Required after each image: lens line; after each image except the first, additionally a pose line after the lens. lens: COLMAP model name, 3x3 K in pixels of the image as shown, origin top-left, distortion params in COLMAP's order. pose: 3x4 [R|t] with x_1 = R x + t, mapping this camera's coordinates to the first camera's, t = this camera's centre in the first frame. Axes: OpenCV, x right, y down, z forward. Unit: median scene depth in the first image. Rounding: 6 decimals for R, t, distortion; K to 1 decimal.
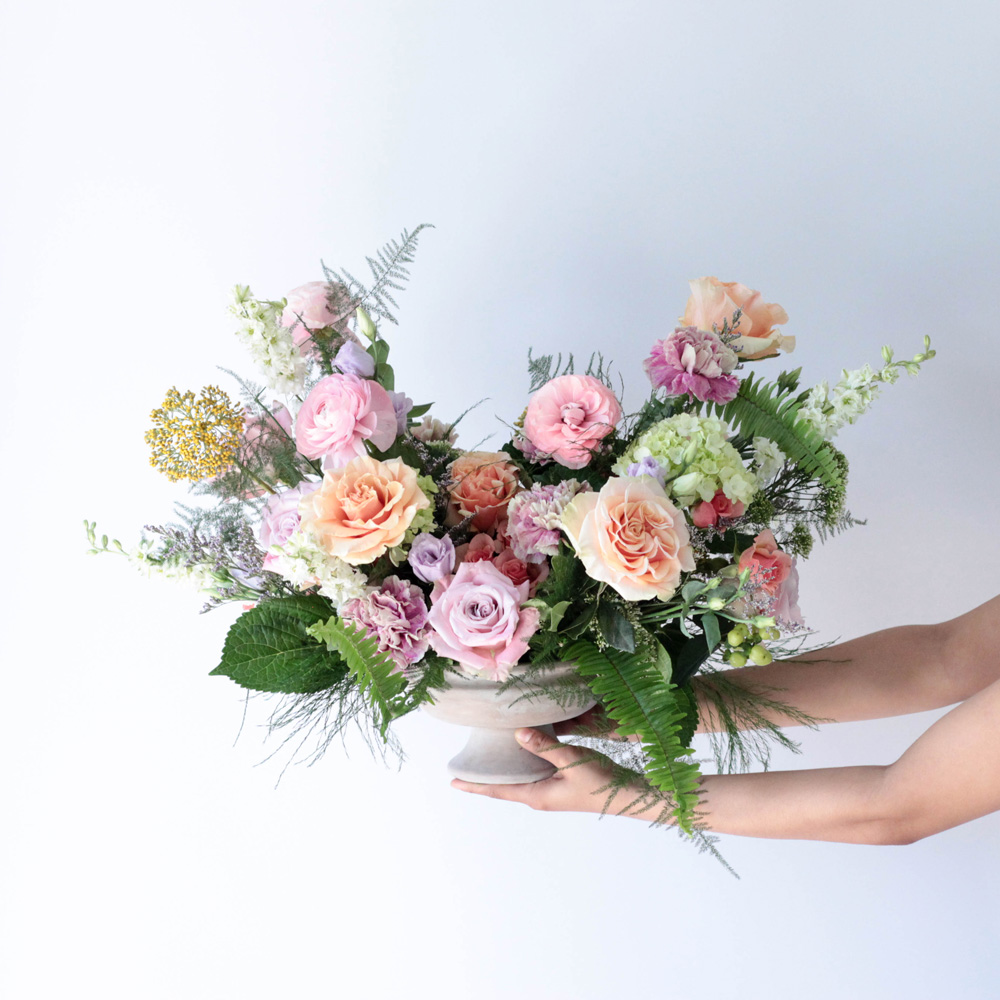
lens RADIAL K [[2029.3, 0, 500.0], [0, 2029.3, 500.0], [0, 0, 1]] dist [0.170132, 0.130874]
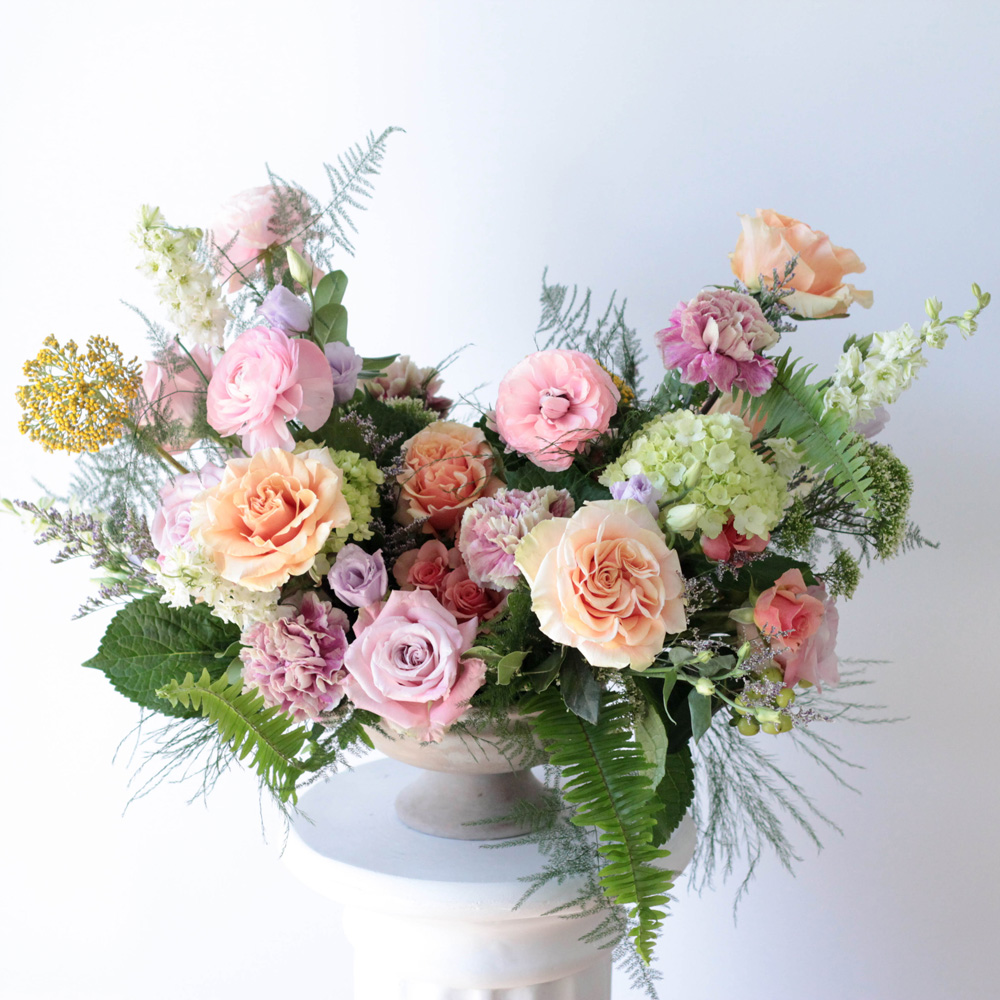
lens RADIAL K [[2029.3, 0, 500.0], [0, 2029.3, 500.0], [0, 0, 1]] dist [0.170132, 0.130874]
pose [[0.992525, 0.071663, -0.098790, 0.094991], [-0.055966, 0.986579, 0.153391, -0.123677], [0.108457, -0.146716, 0.983215, 0.231459]]
